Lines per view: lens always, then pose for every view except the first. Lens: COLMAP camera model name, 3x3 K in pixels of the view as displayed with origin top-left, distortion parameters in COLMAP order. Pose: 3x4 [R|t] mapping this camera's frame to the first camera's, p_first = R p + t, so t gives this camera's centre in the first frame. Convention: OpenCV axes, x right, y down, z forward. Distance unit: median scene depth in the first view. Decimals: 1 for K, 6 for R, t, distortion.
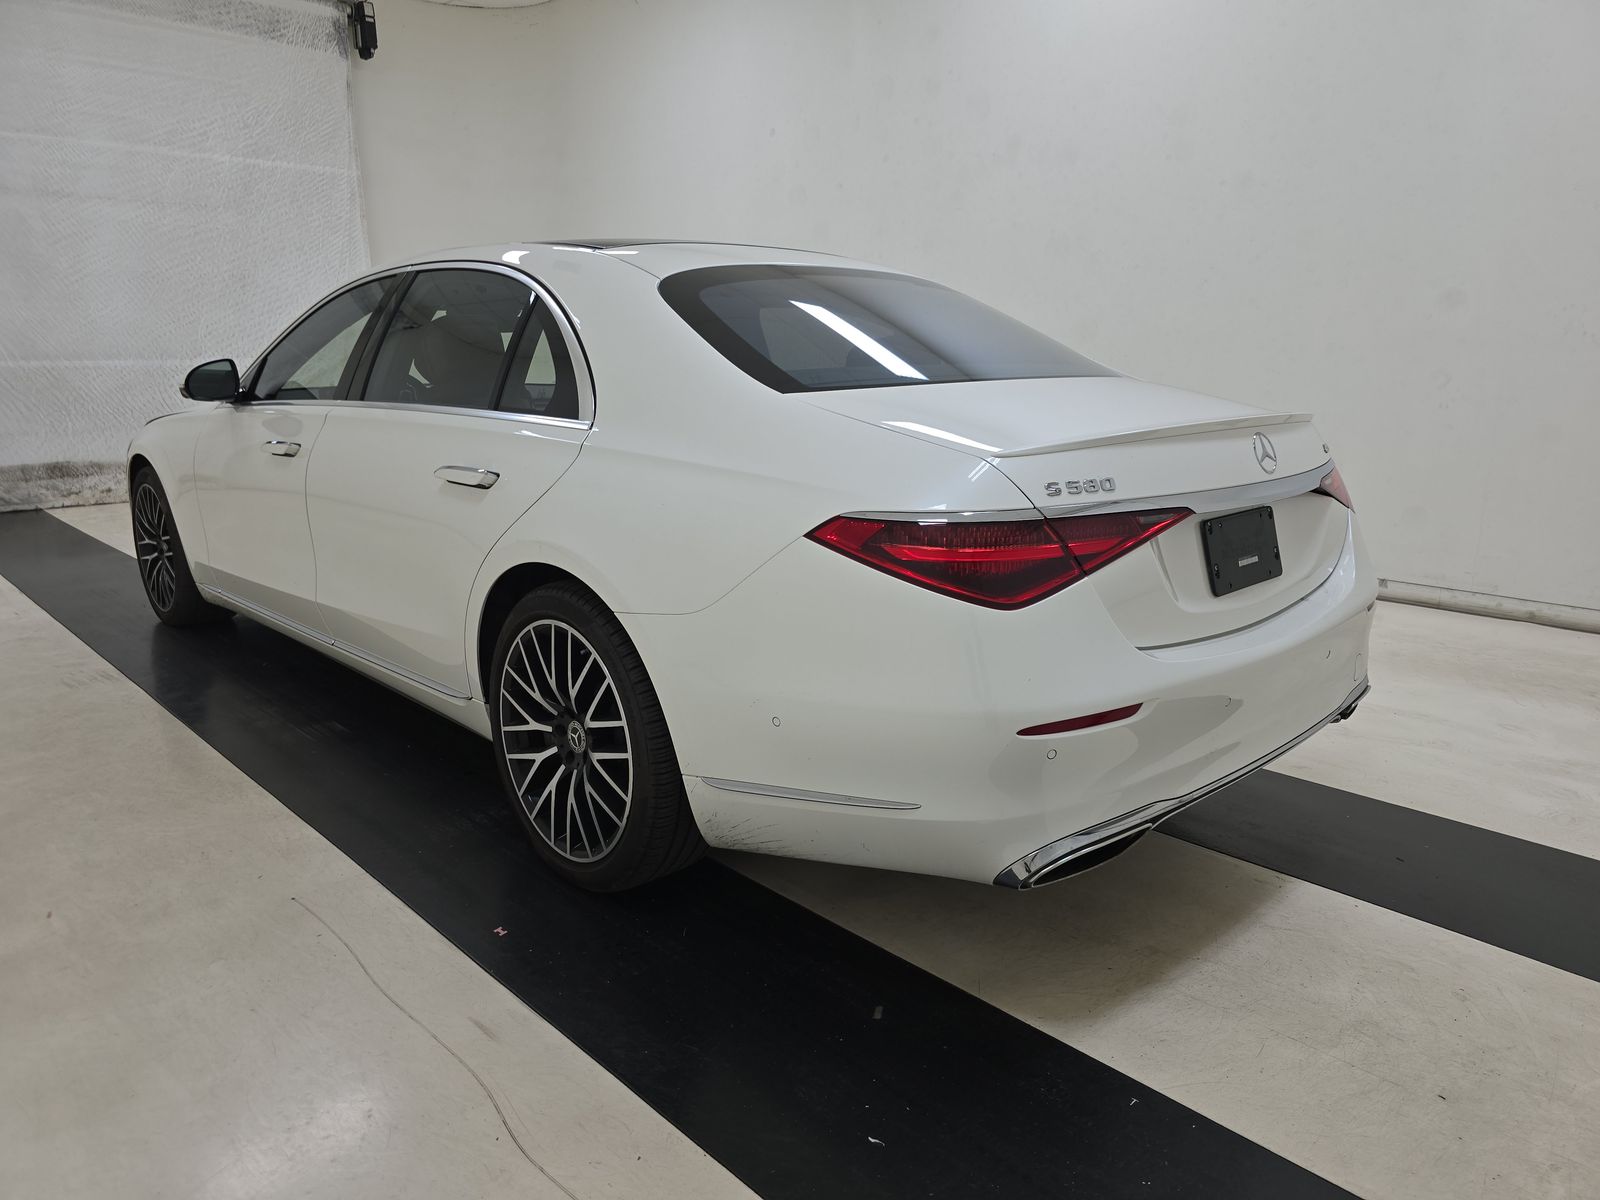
lens RADIAL K [[1102.9, 0, 800.0], [0, 1102.9, 600.0], [0, 0, 1]] dist [0.053120, -0.061583]
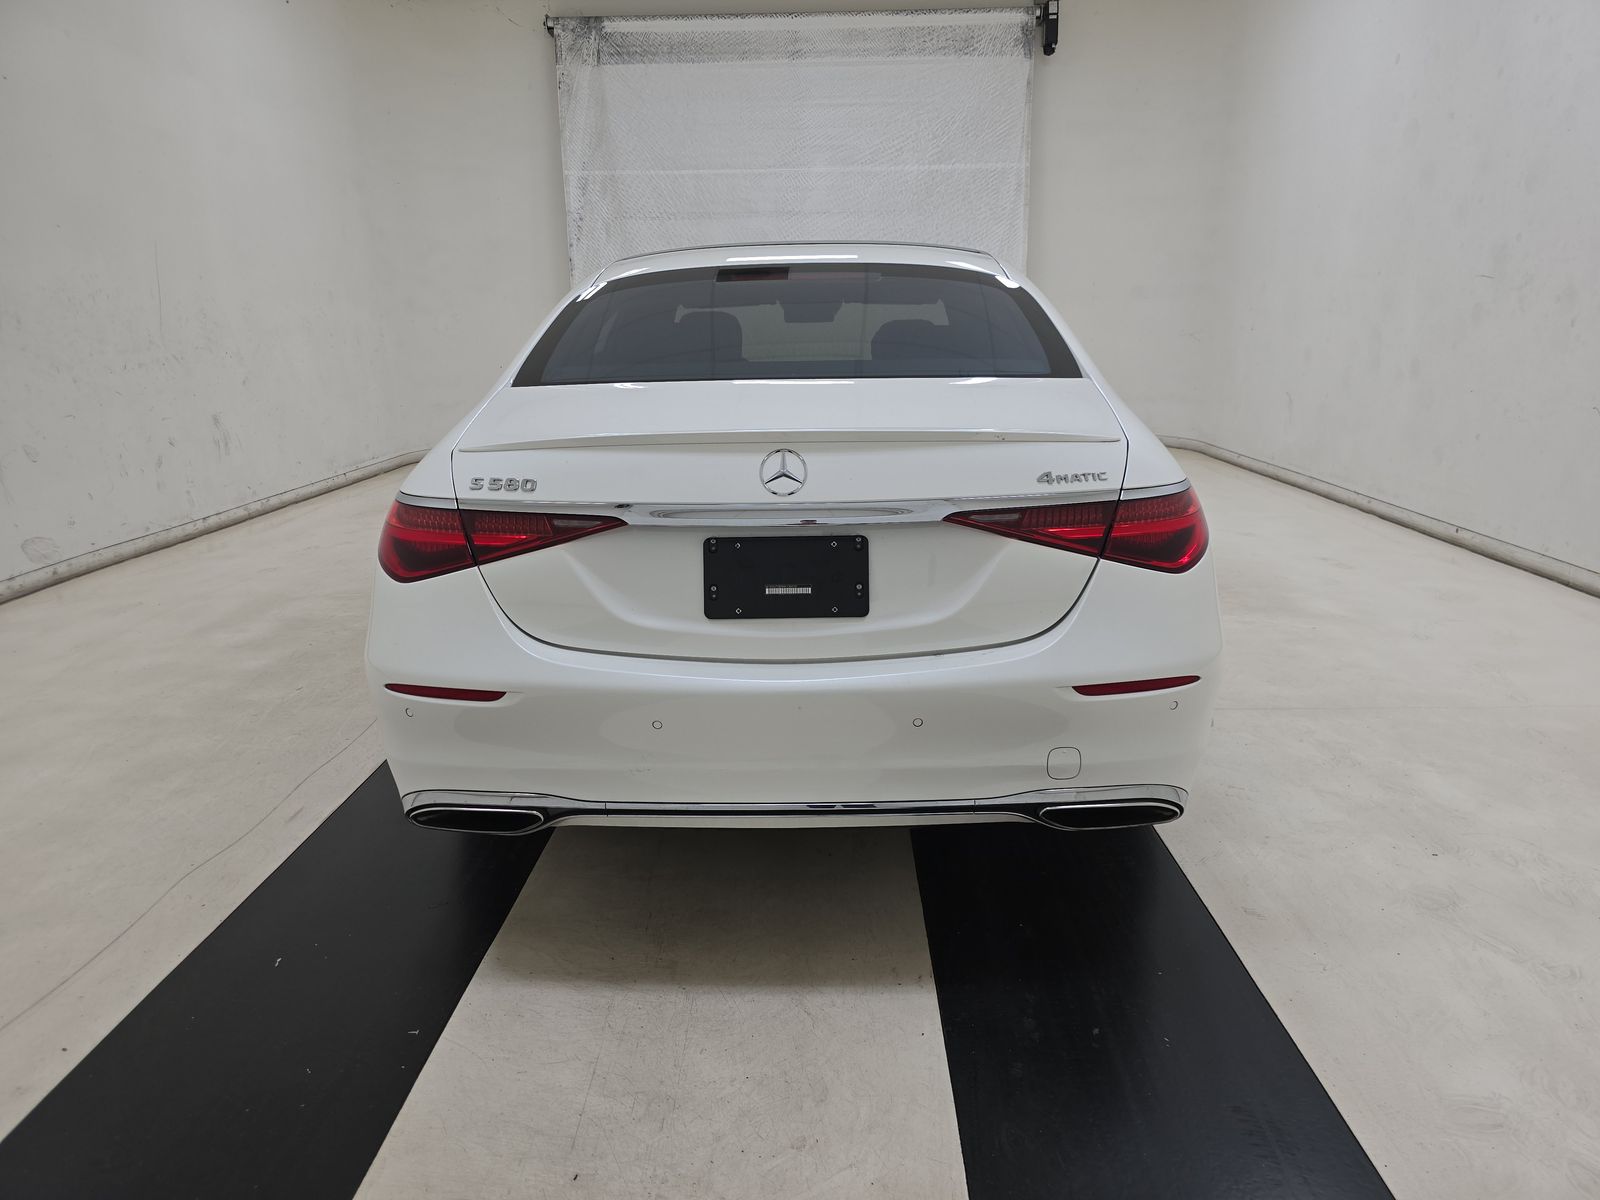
lens RADIAL K [[1084.3, 0, 804.0], [0, 1084.3, 609.6], [0, 0, 1]] dist [0.042082, -0.052439]
pose [[0.685272, 0.170383, -0.708077, 0.322511], [-0.141187, 0.984884, 0.100350, -0.034208], [0.714471, 0.031204, 0.698969, 0.124720]]
